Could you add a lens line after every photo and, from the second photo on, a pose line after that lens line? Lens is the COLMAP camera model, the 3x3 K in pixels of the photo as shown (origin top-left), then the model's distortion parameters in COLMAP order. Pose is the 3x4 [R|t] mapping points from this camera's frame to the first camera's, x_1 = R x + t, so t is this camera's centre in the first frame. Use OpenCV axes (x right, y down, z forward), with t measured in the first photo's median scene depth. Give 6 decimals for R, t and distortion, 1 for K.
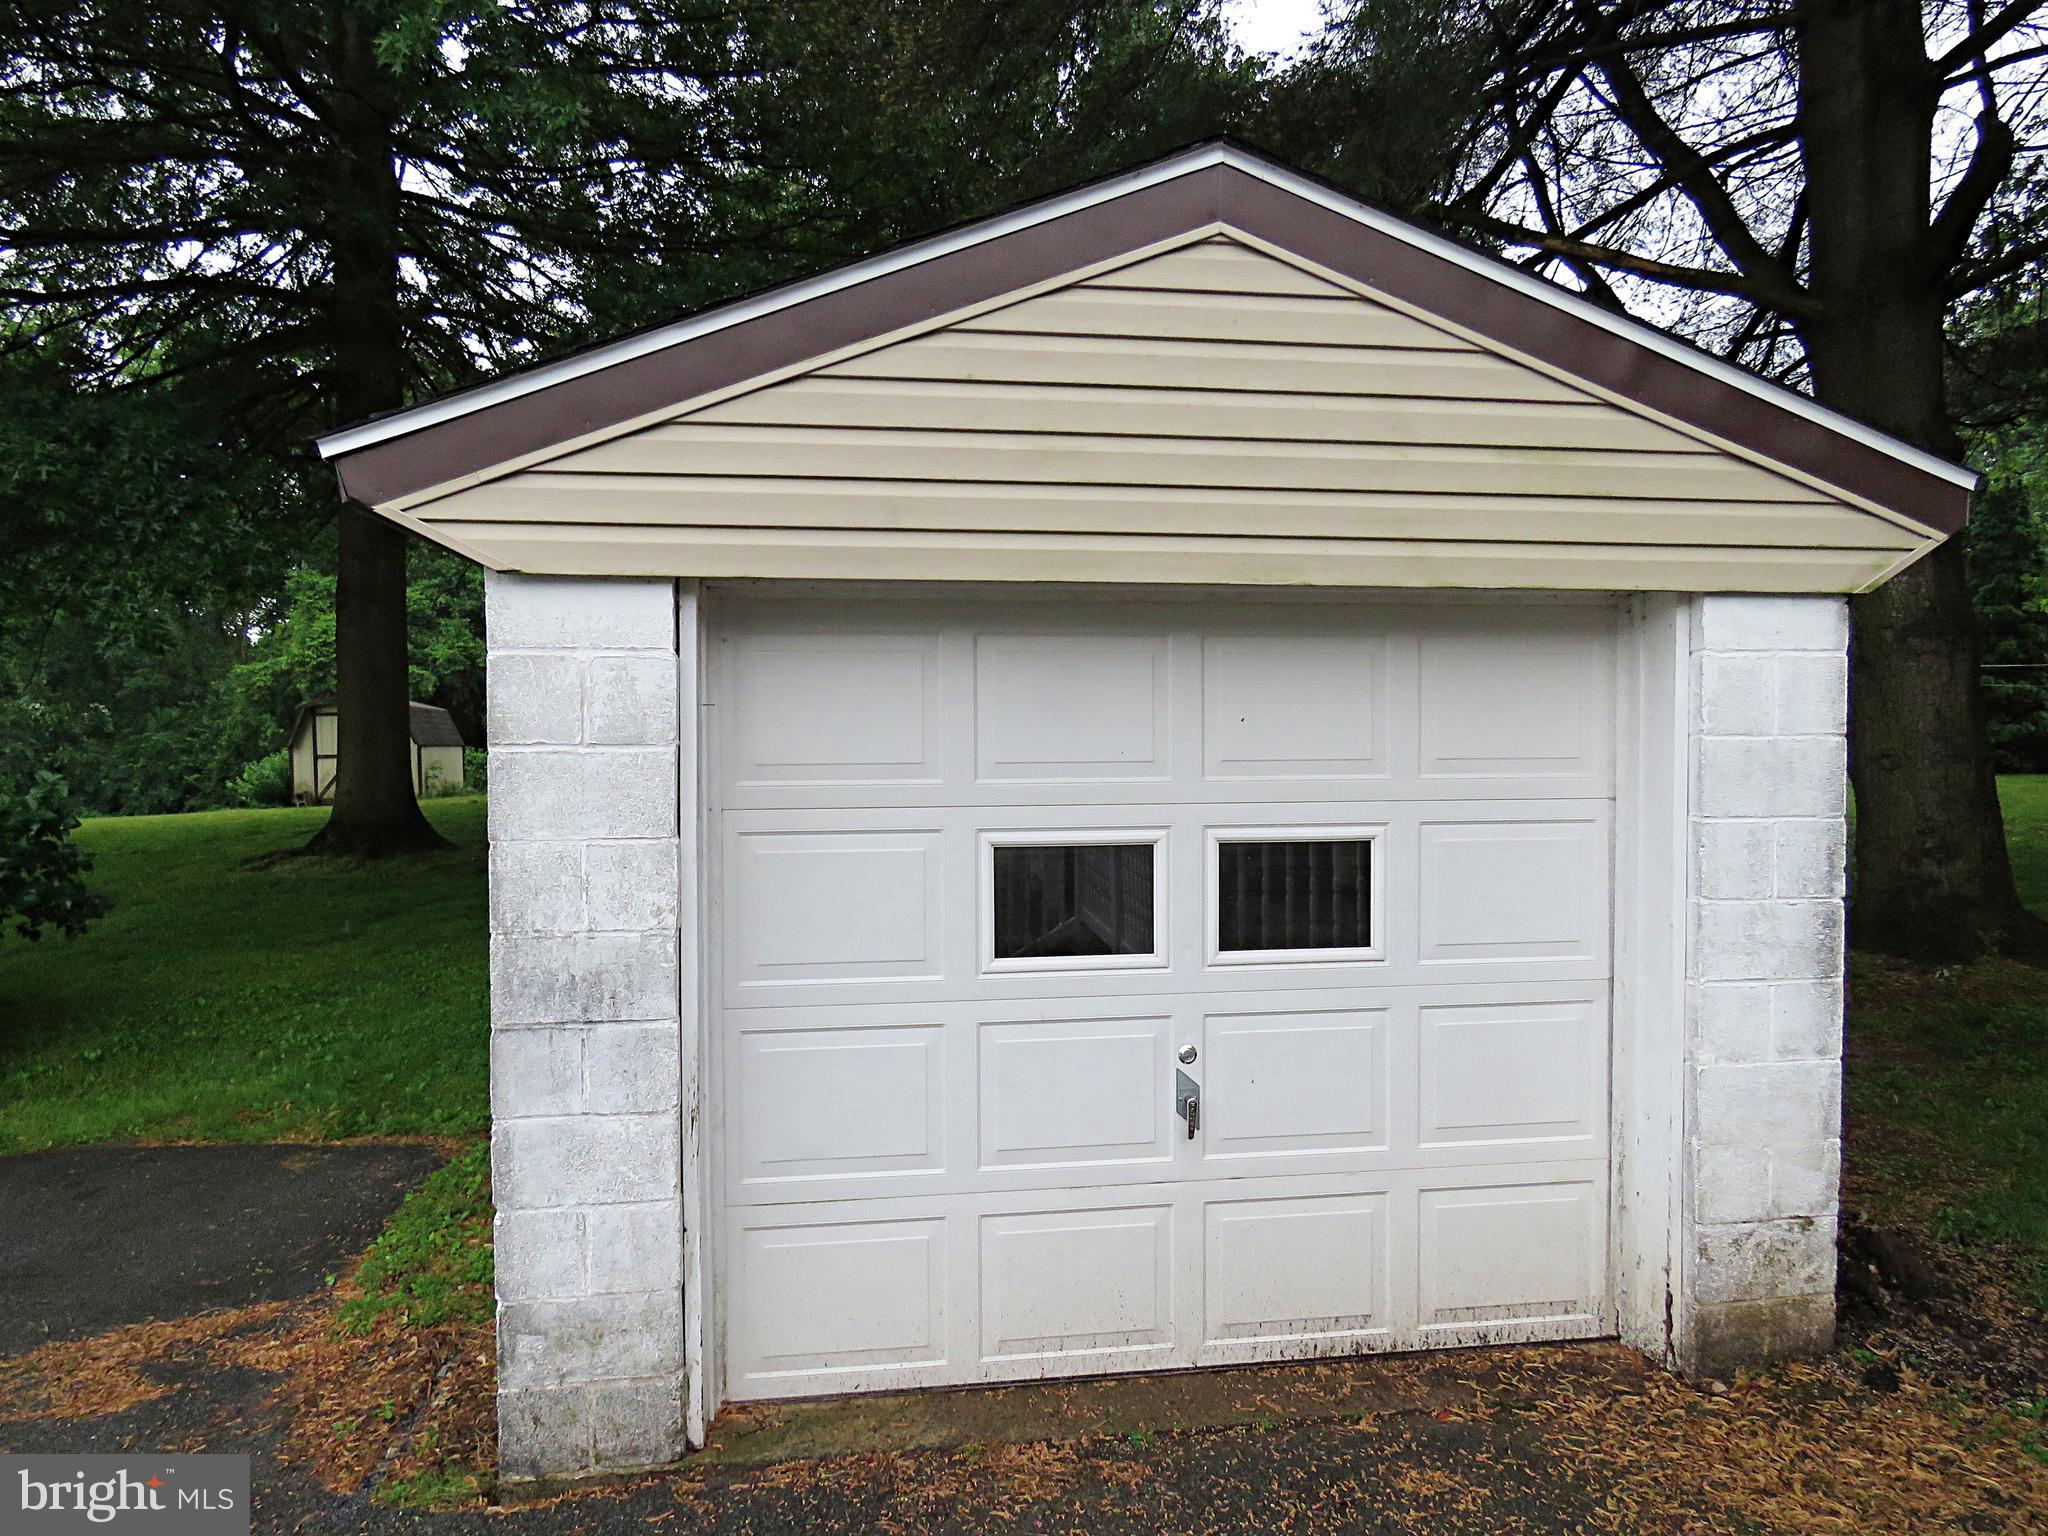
lens RADIAL K [[1307.0, 0, 1021.4], [0, 1307.0, 769.7], [0, 0, 1]] dist [-0.007082, 0.003819]
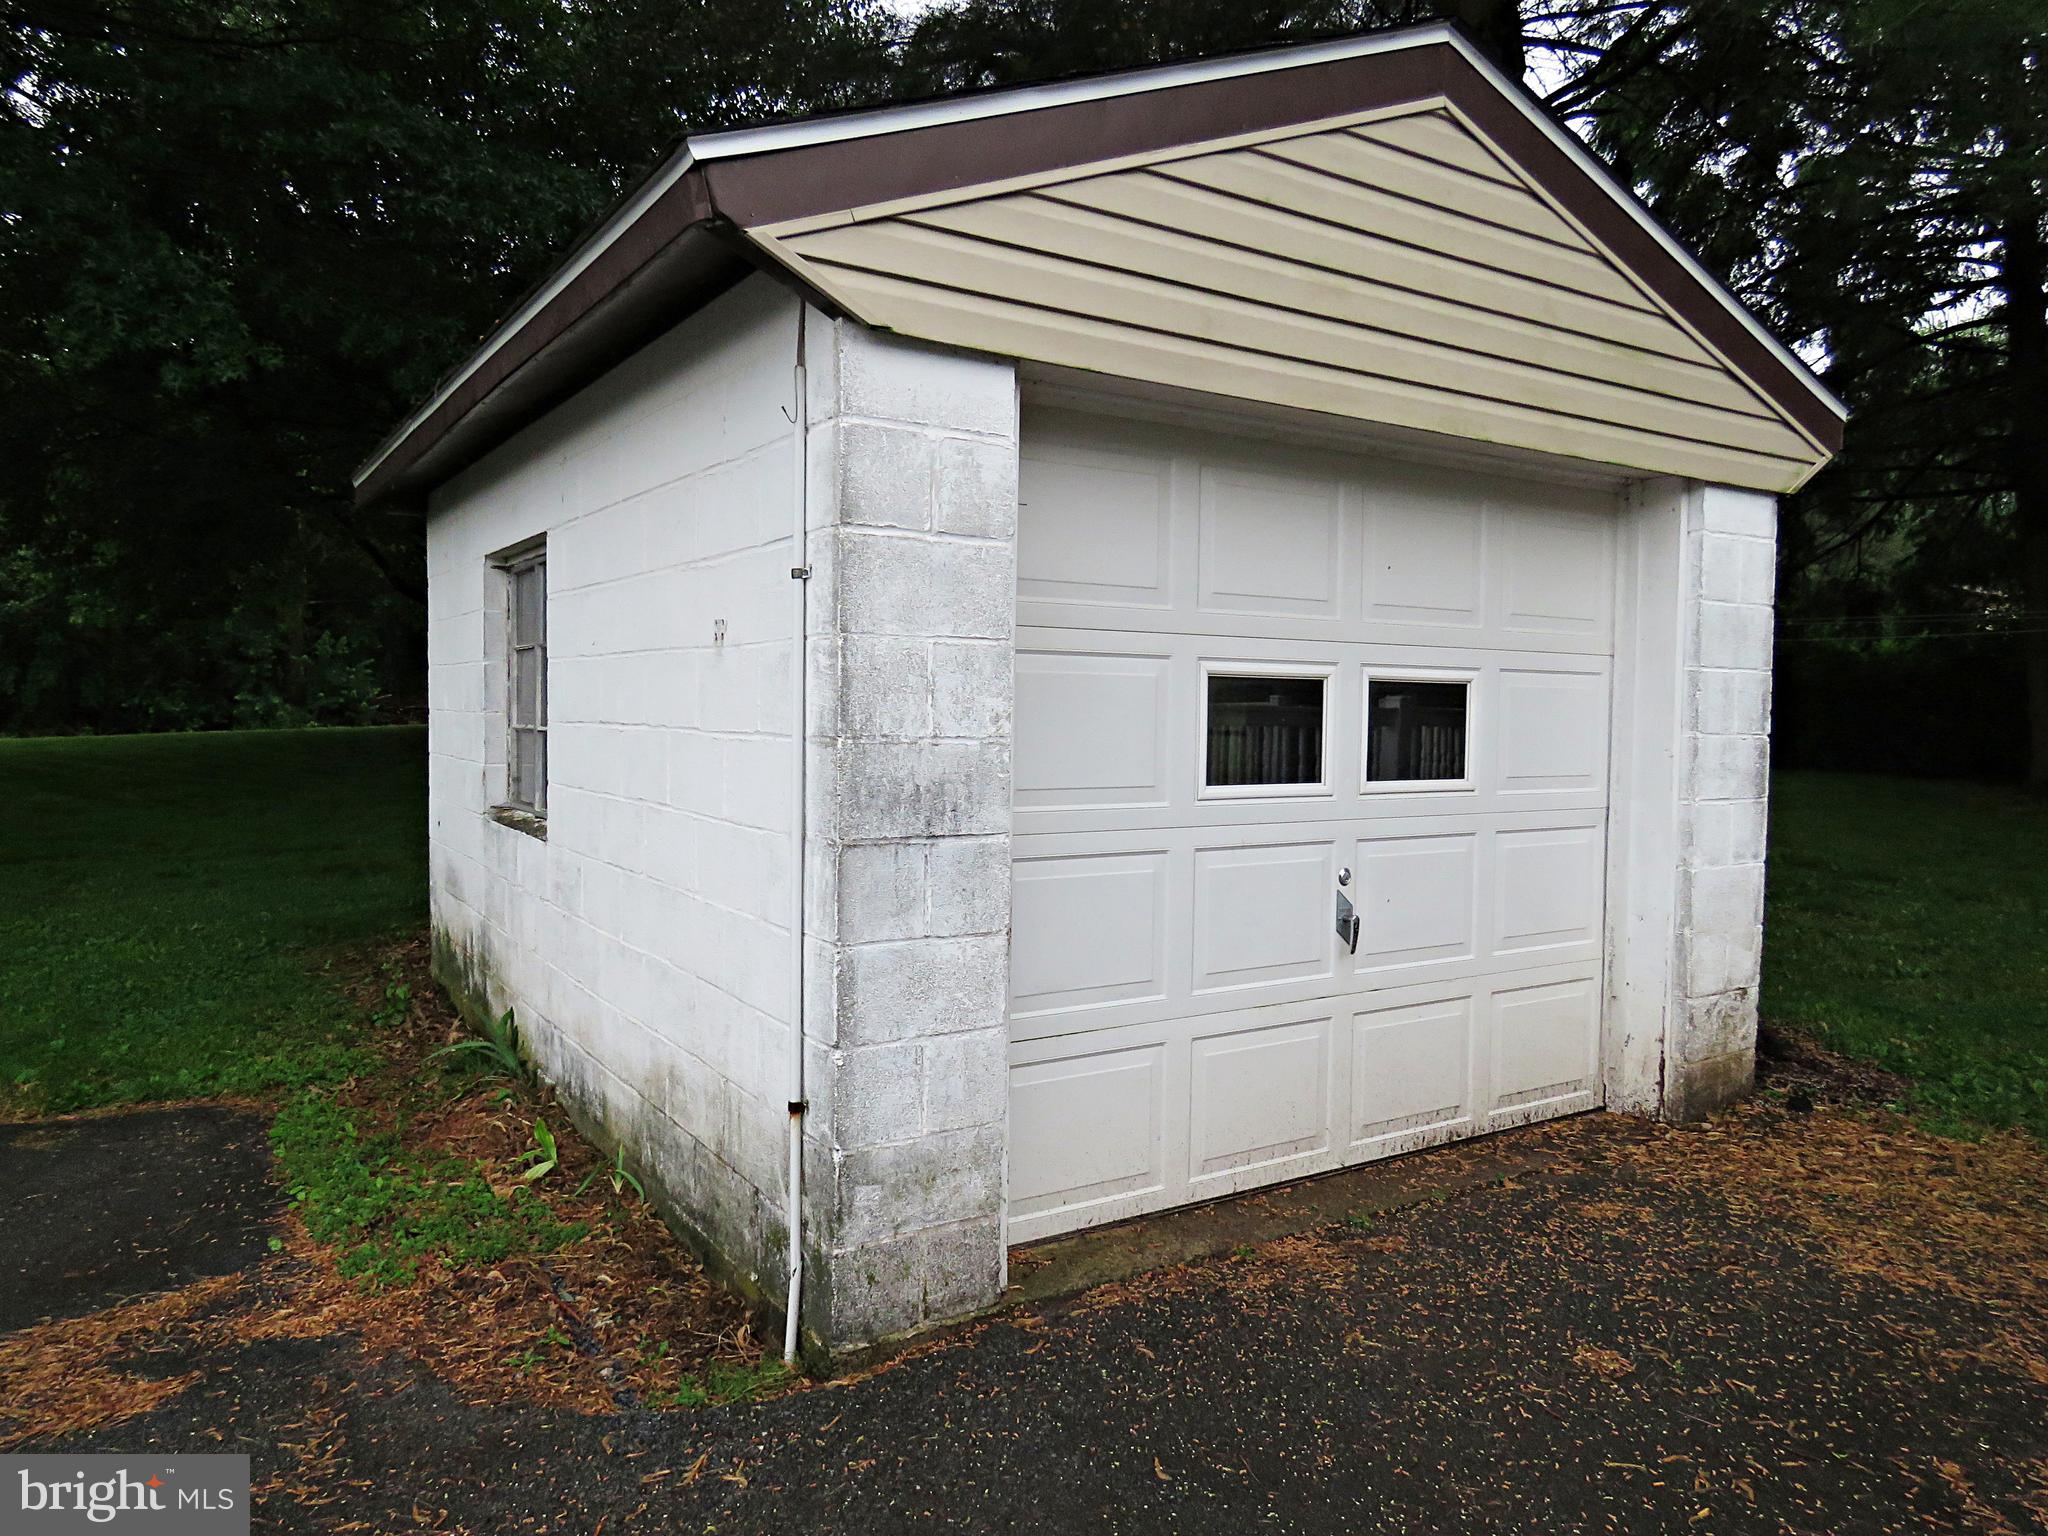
lens RADIAL K [[1374.9, 0, 1026.1], [0, 1374.9, 768.2], [0, 0, 1]] dist [0.001167, -0.007089]
pose [[0.909593, -0.002164, 0.415496, -0.593688], [-0.005733, 0.999826, 0.017758, 0.112794], [-0.415462, -0.018534, 0.909422, 0.084508]]
